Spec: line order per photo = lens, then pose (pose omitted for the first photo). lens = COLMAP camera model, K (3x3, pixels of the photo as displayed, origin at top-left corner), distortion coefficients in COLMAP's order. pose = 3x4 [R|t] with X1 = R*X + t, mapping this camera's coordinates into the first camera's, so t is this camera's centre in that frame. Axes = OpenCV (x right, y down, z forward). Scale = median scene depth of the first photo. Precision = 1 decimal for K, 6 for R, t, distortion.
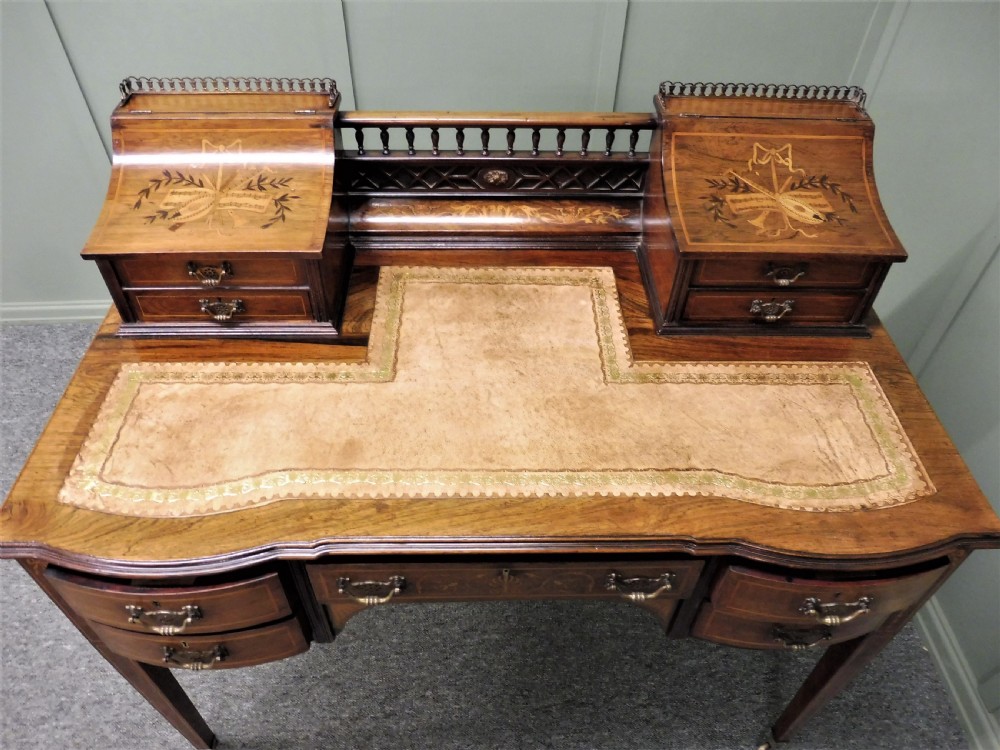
lens RADIAL K [[726.1, 0, 502.4], [0, 726.1, 378.5], [0, 0, 1]] dist [-0.046053, 0.008834]
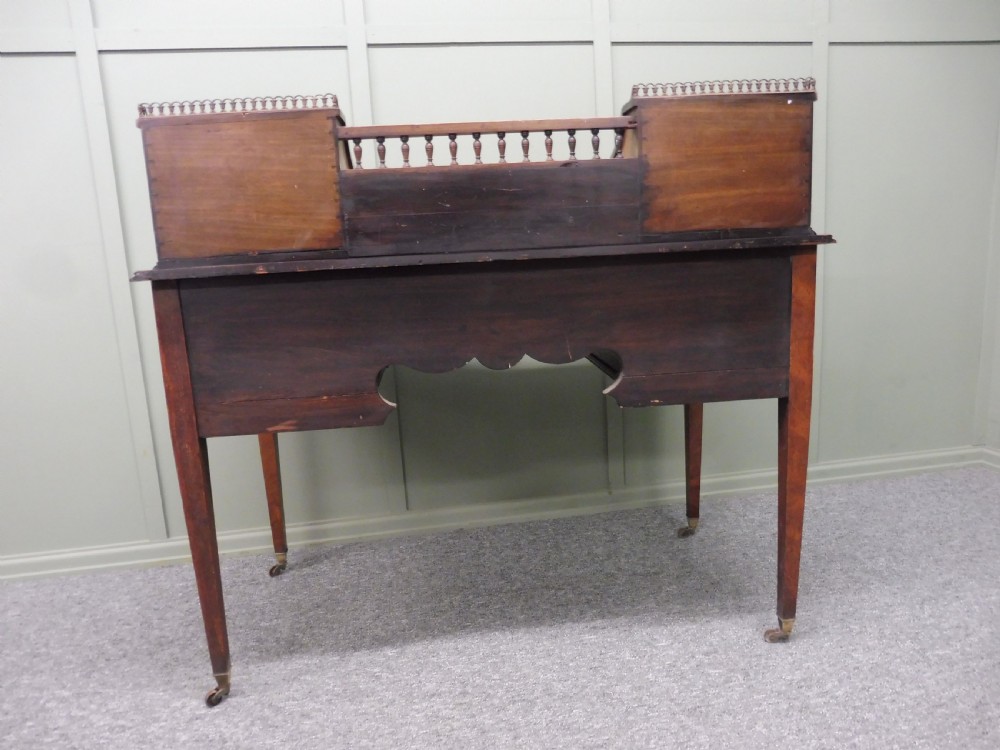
lens RADIAL K [[723.1, 0, 500.0], [0, 723.1, 375.0], [0, 0, 1]] dist [-0.096510, 0.065103]
pose [[0.988929, -0.094866, 0.114108, -0.946237], [0.143519, 0.806897, -0.572992, 0.643524], [-0.037716, 0.583025, 0.811578, 0.297176]]
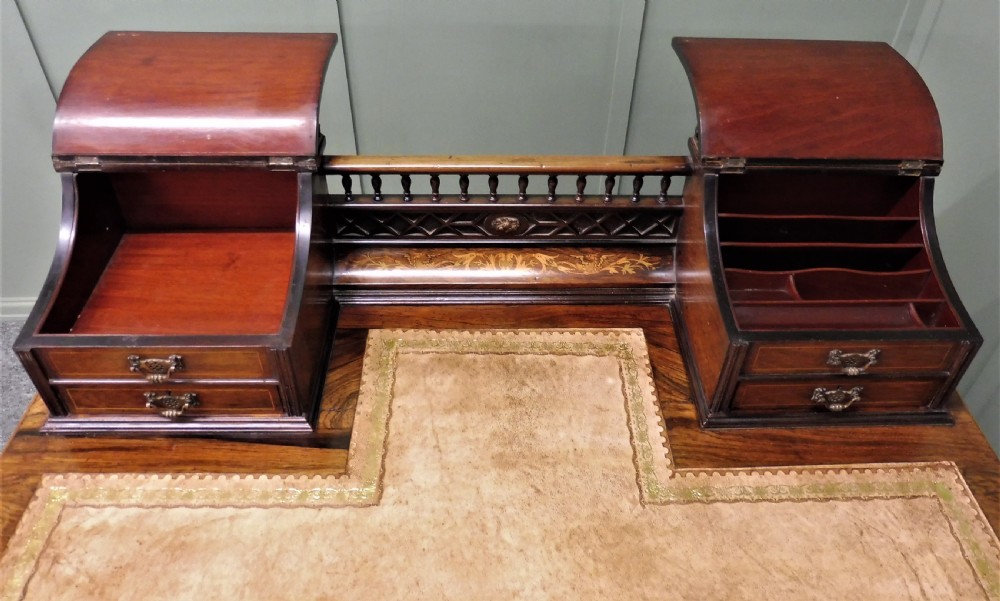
lens RADIAL K [[753.4, 0, 522.0], [0, 753.4, 210.8], [0, 0, 1]] dist [-0.056090, 0.019193]
pose [[0.999816, 0.001373, 0.019149, -0.007805], [0.001121, 0.991563, -0.129621, -0.201453], [-0.019166, 0.129619, 0.991379, 0.127348]]
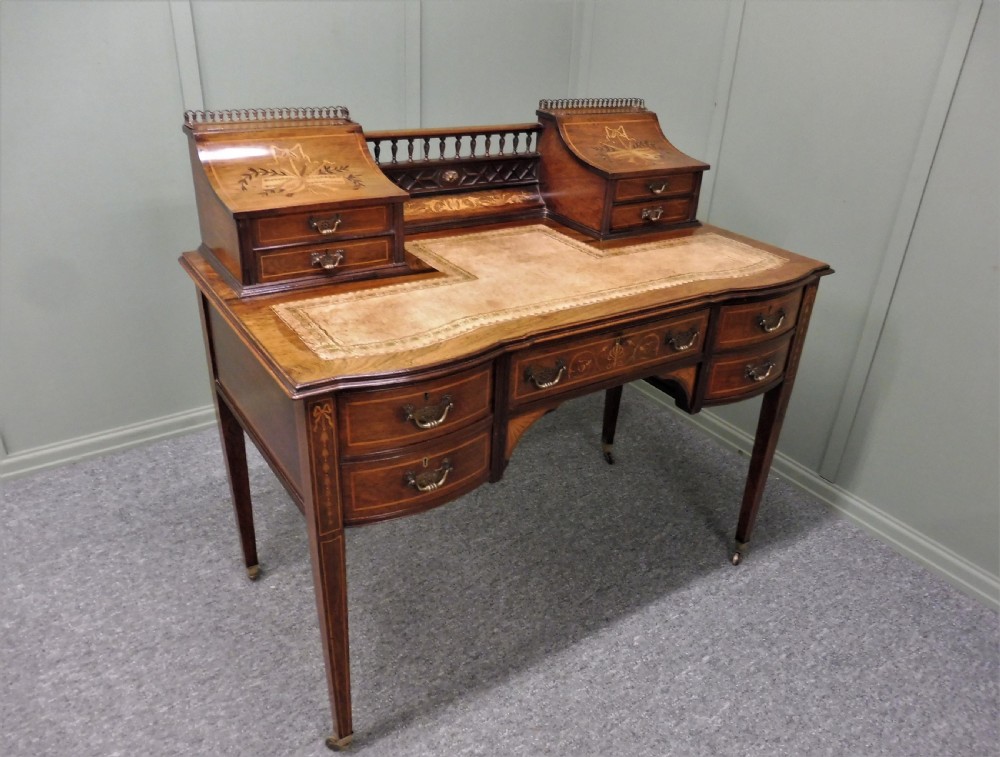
lens RADIAL K [[754.3, 0, 520.1], [0, 754.3, 395.5], [0, 0, 1]] dist [-0.038754, 0.011350]
pose [[0.836468, -0.235527, 0.494821, -0.806596], [0.361203, 0.915997, -0.174593, 0.463692], [-0.412133, 0.324772, 0.851275, -0.169724]]
